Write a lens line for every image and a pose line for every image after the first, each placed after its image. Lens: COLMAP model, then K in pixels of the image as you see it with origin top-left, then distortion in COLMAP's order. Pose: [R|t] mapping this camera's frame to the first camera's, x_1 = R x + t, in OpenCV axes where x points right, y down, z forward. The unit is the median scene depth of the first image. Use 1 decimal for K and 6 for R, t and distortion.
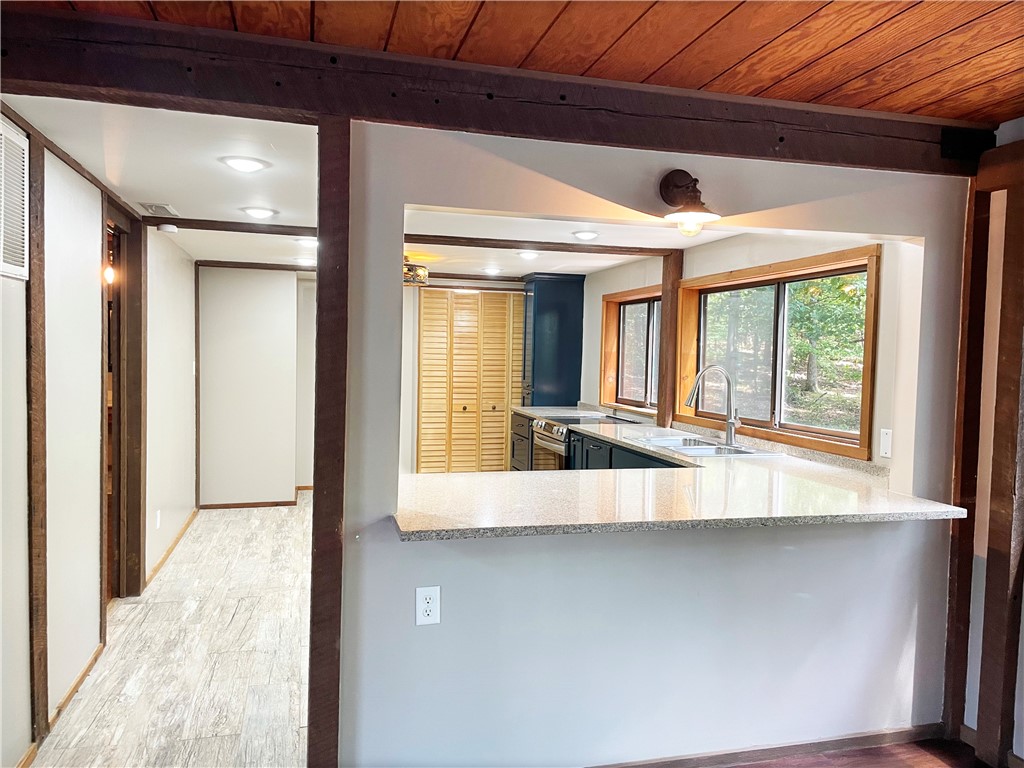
lens RADIAL K [[779.4, 0, 519.5], [0, 779.4, 378.6], [0, 0, 1]] dist [0.089361, -0.071197]
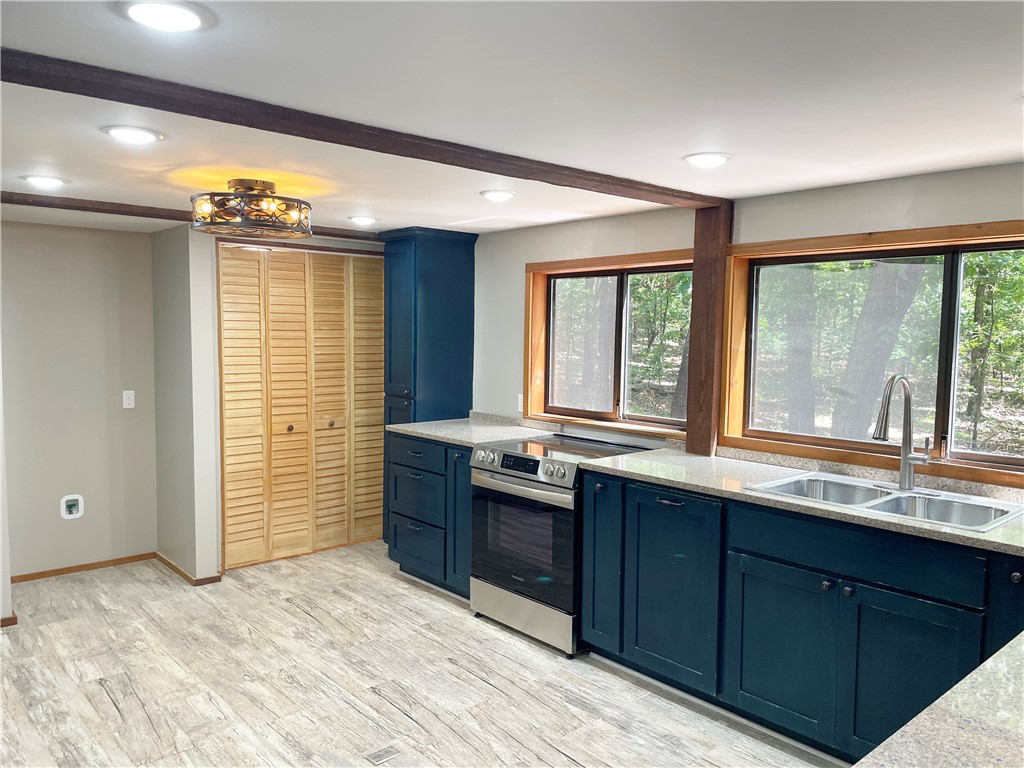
lens RADIAL K [[779.4, 0, 507.7], [0, 779.4, 393.2], [0, 0, 1]] dist [0.089361, -0.071197]
pose [[0.892250, -0.049633, 0.448806, -0.235100], [0.023401, 0.997688, 0.063812, -0.034914], [-0.450936, -0.046434, 0.891348, 0.369235]]
